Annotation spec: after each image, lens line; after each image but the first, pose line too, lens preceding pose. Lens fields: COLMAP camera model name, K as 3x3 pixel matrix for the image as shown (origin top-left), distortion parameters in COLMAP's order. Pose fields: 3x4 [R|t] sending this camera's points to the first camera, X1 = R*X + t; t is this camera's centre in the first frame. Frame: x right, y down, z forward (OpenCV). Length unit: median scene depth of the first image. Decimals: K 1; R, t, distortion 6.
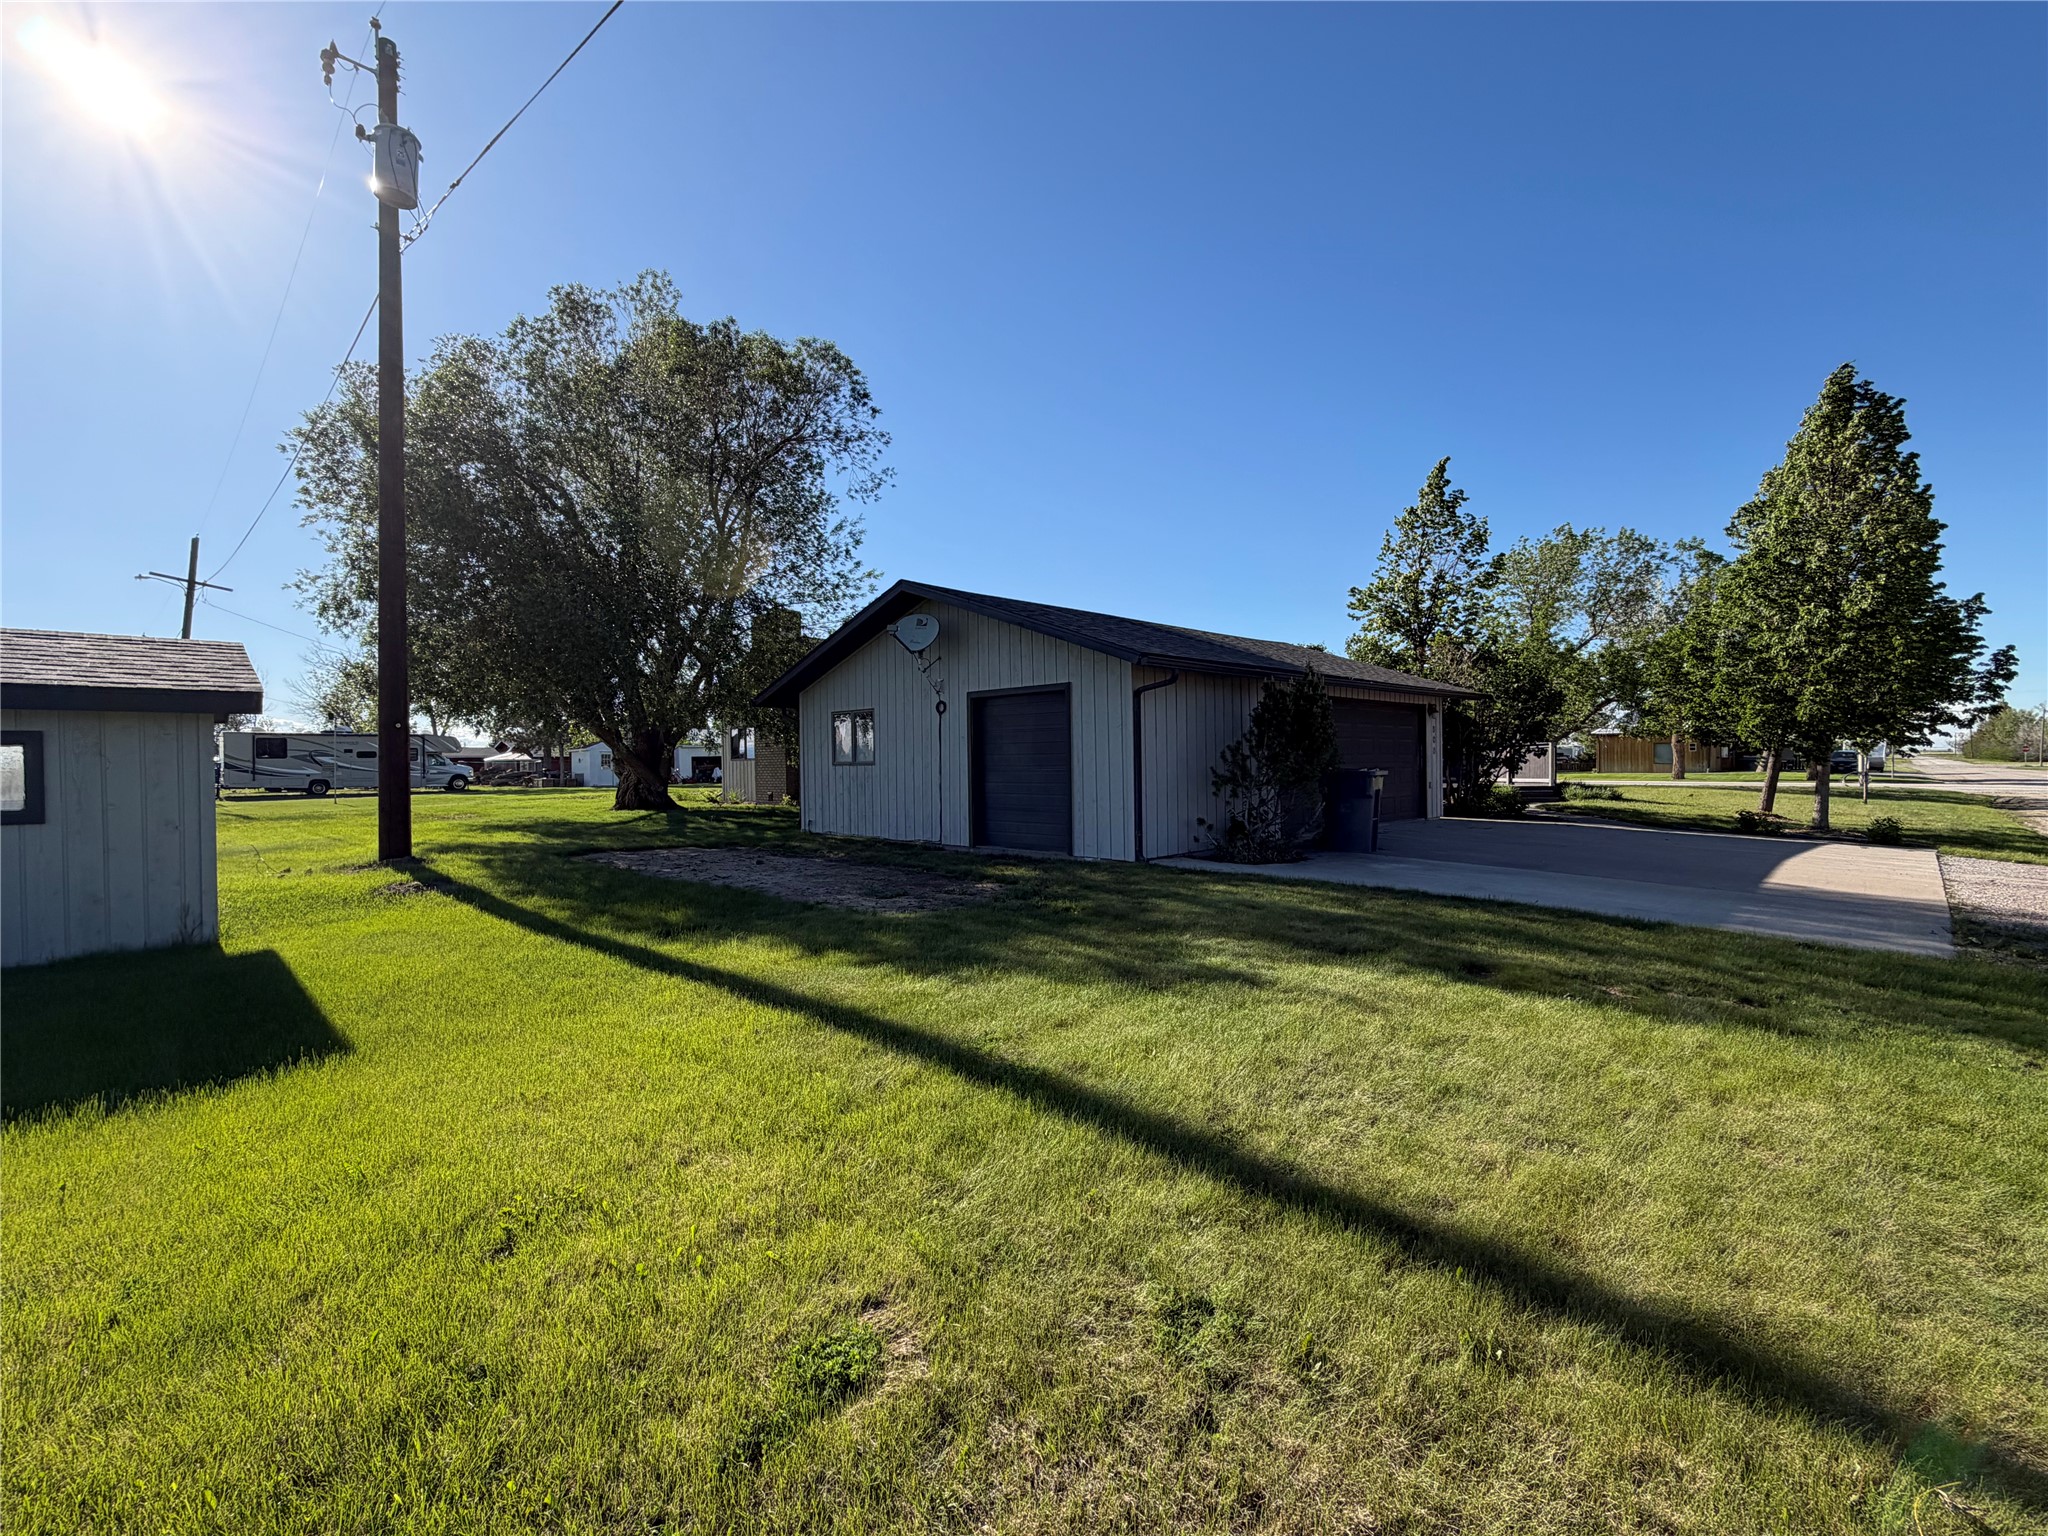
lens RADIAL K [[933.8, 0, 1024.0], [0, 933.8, 768.0], [0, 0, 1]] dist [-0.000470, 0.000029]
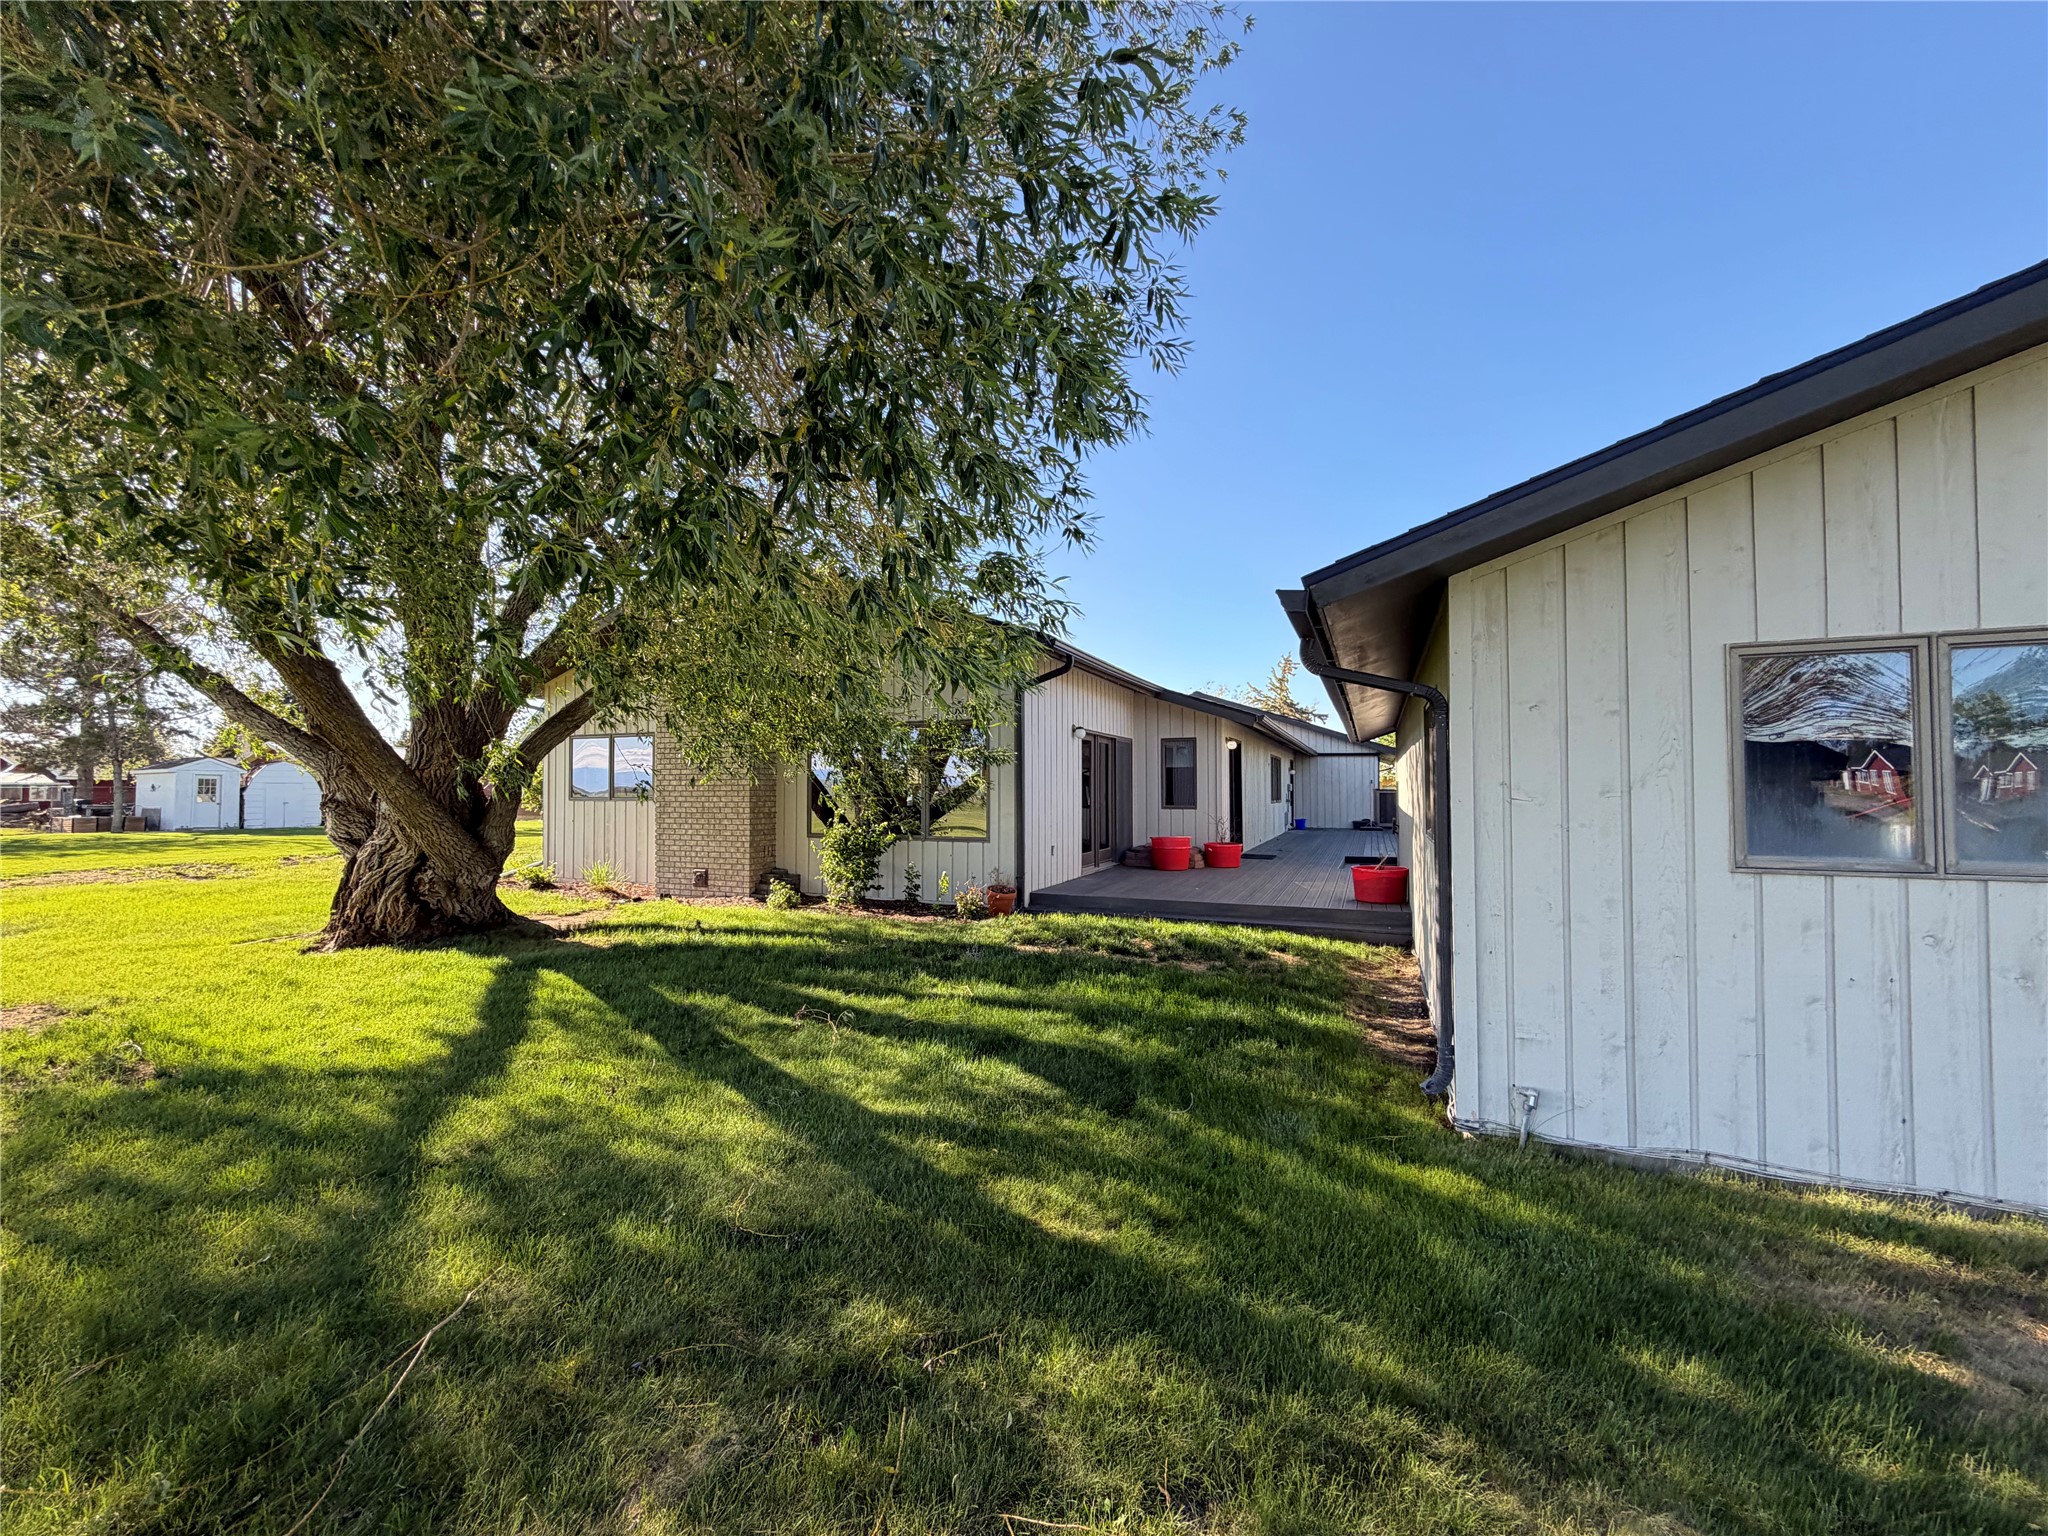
lens RADIAL K [[817.0, 0, 1024.0], [0, 817.0, 768.0], [0, 0, 1]] dist [-0.002835, -0.000488]
pose [[0.926579, 0.027180, 0.375117, -0.163879], [-0.012268, 0.999039, -0.042084, -0.006367], [-0.375900, 0.034392, 0.926022, 0.319711]]
